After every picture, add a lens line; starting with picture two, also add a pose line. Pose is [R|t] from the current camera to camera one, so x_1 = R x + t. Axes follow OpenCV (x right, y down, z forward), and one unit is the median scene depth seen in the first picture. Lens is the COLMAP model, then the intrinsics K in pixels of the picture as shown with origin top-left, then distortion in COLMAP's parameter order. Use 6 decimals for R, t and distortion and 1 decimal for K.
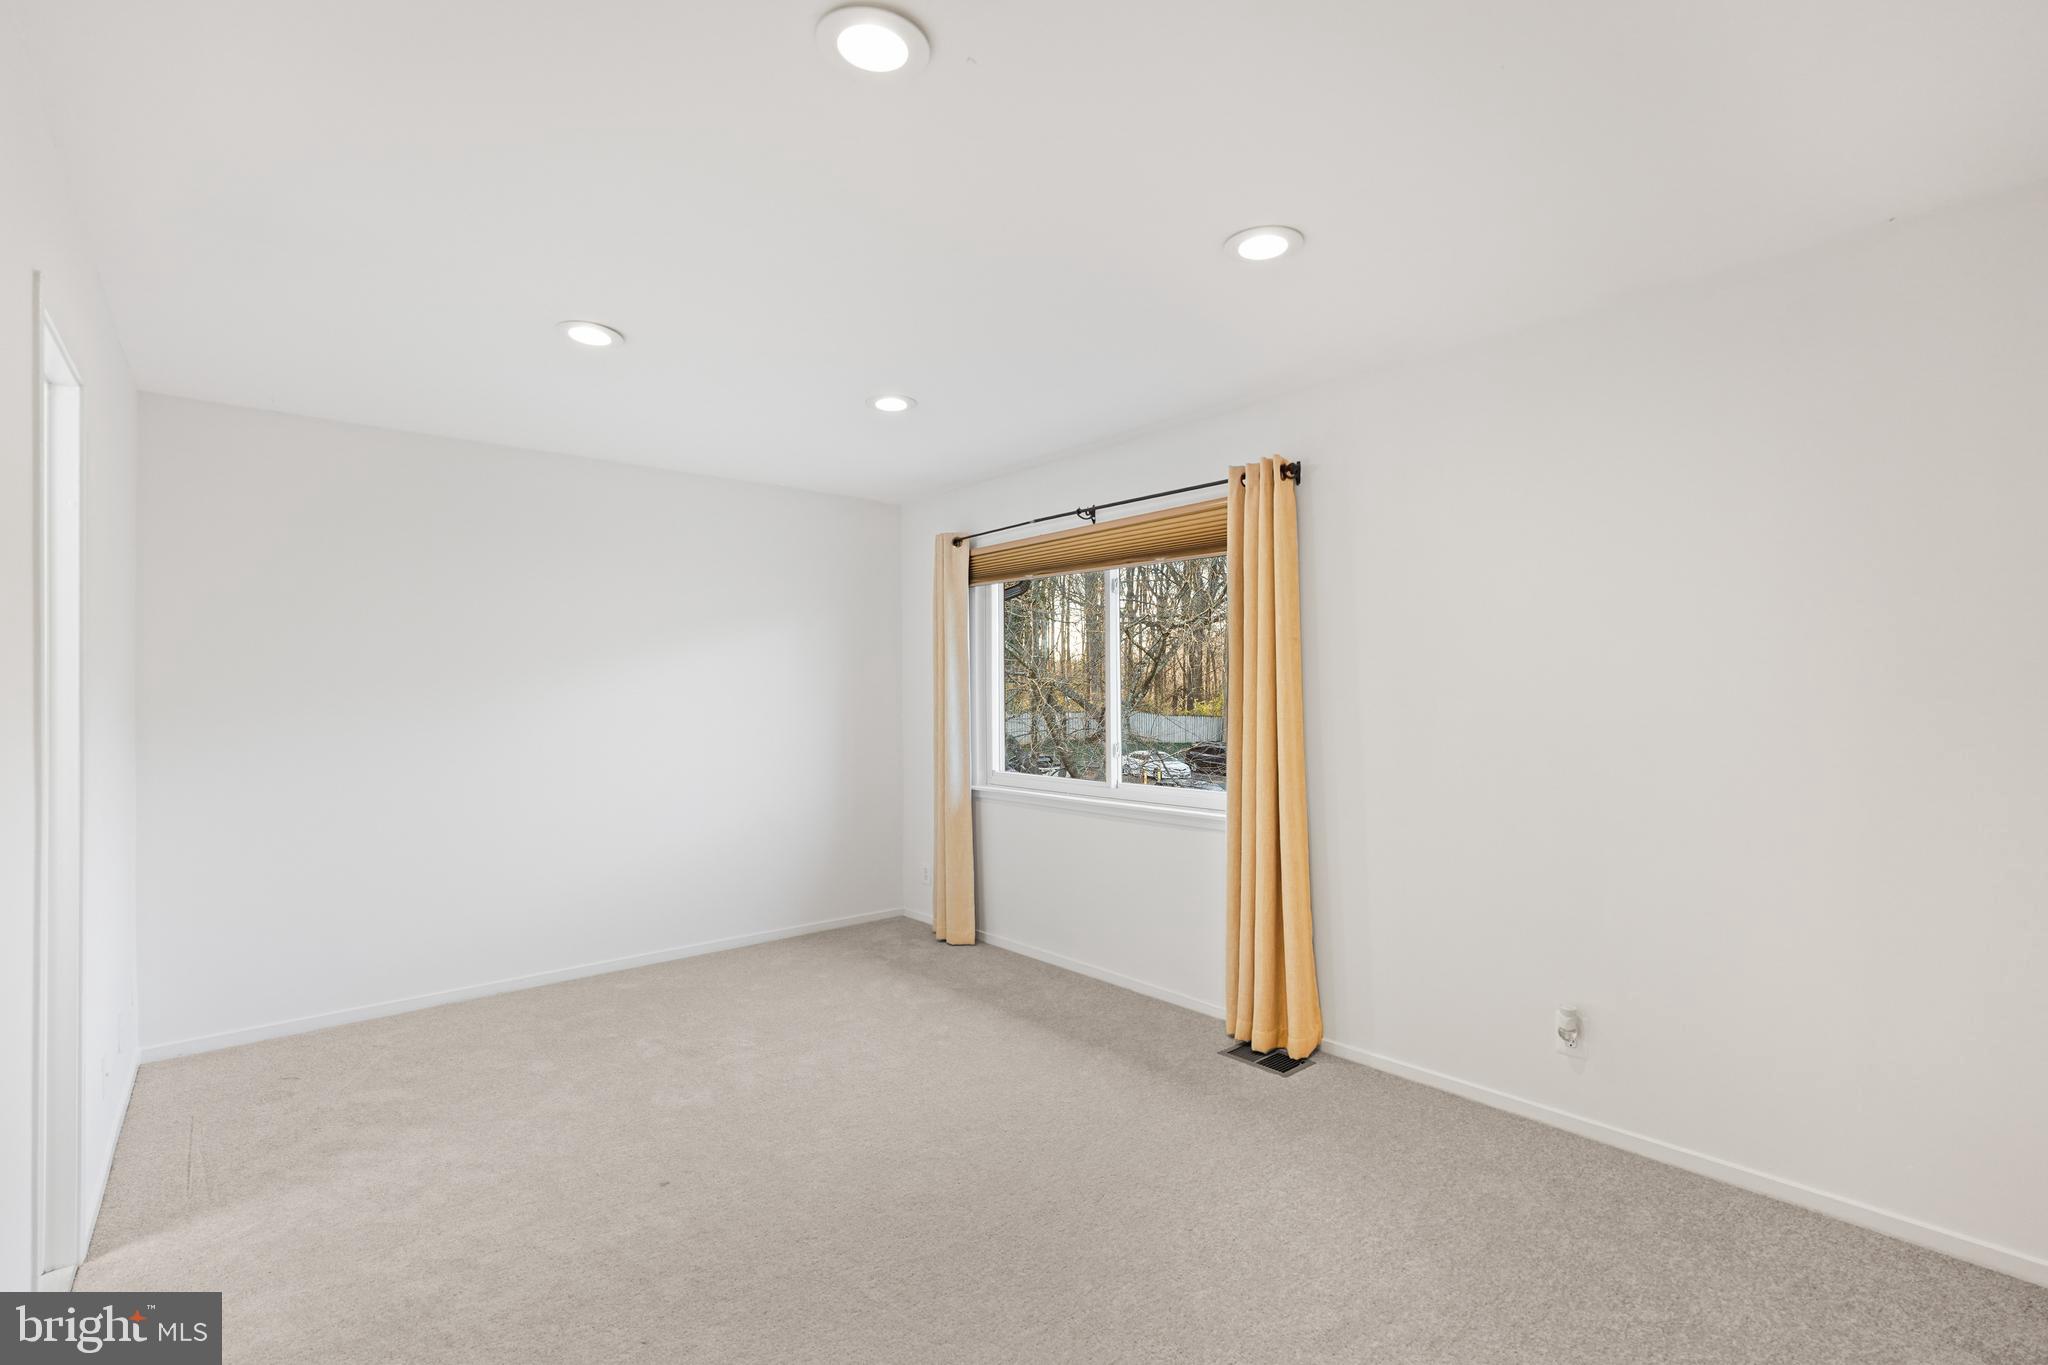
lens RADIAL K [[907.3, 0, 1013.6], [0, 907.3, 696.0], [0, 0, 1]] dist [-0.003606, 0.001879]
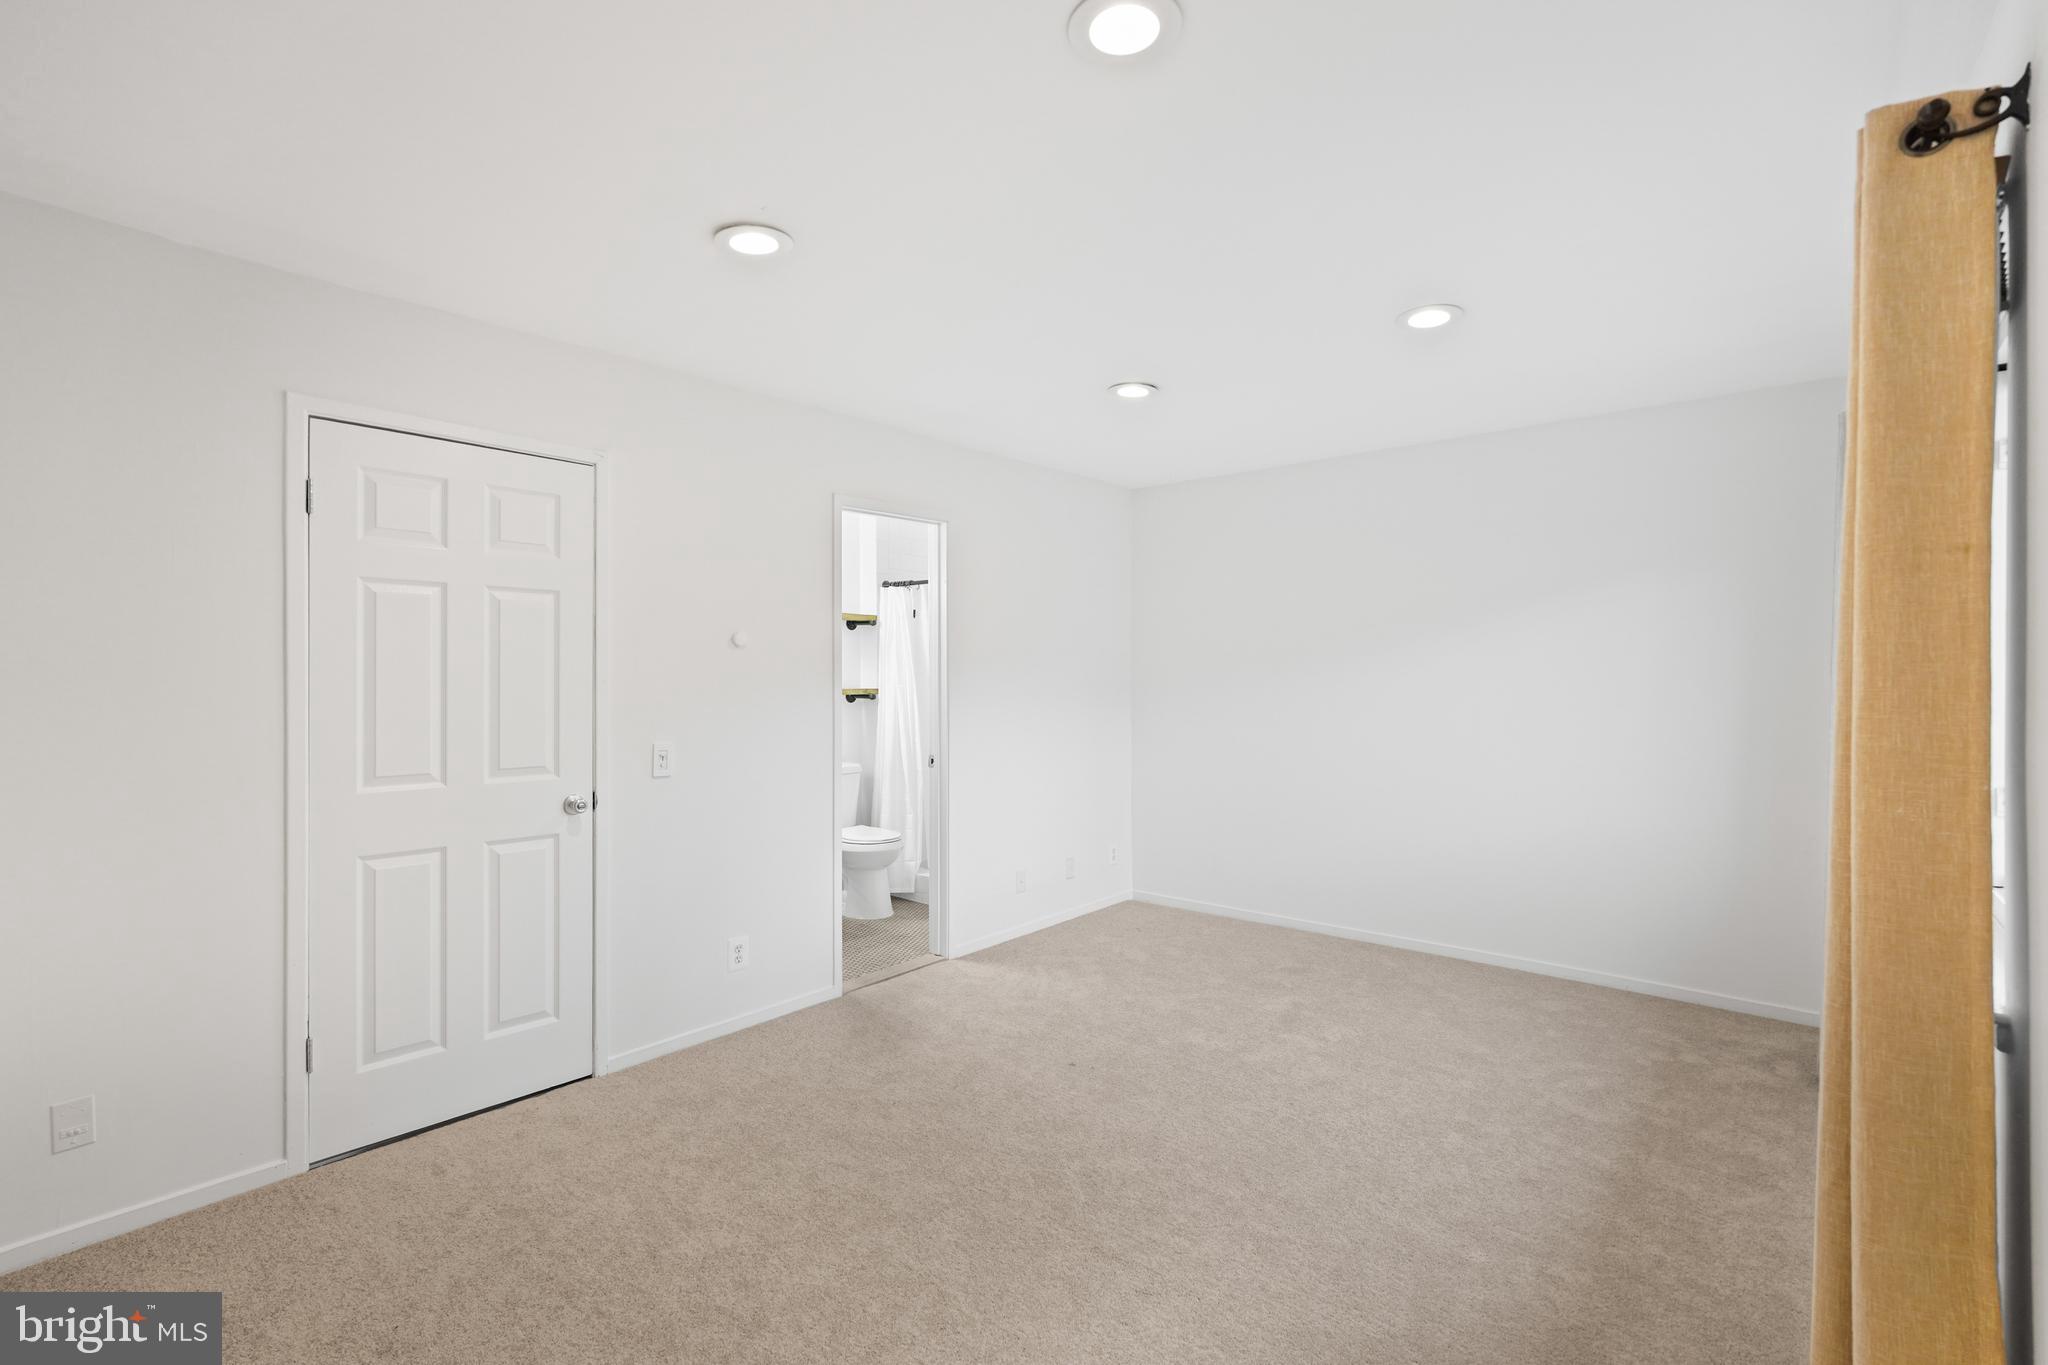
lens RADIAL K [[907.3, 0, 1013.4], [0, 907.3, 676.3], [0, 0, 1]] dist [-0.003606, 0.001879]
pose [[0.153710, 0.003557, -0.988110, 0.588947], [0.003068, 0.999987, 0.004077, -0.007180], [0.988111, -0.003659, 0.153697, 0.498024]]
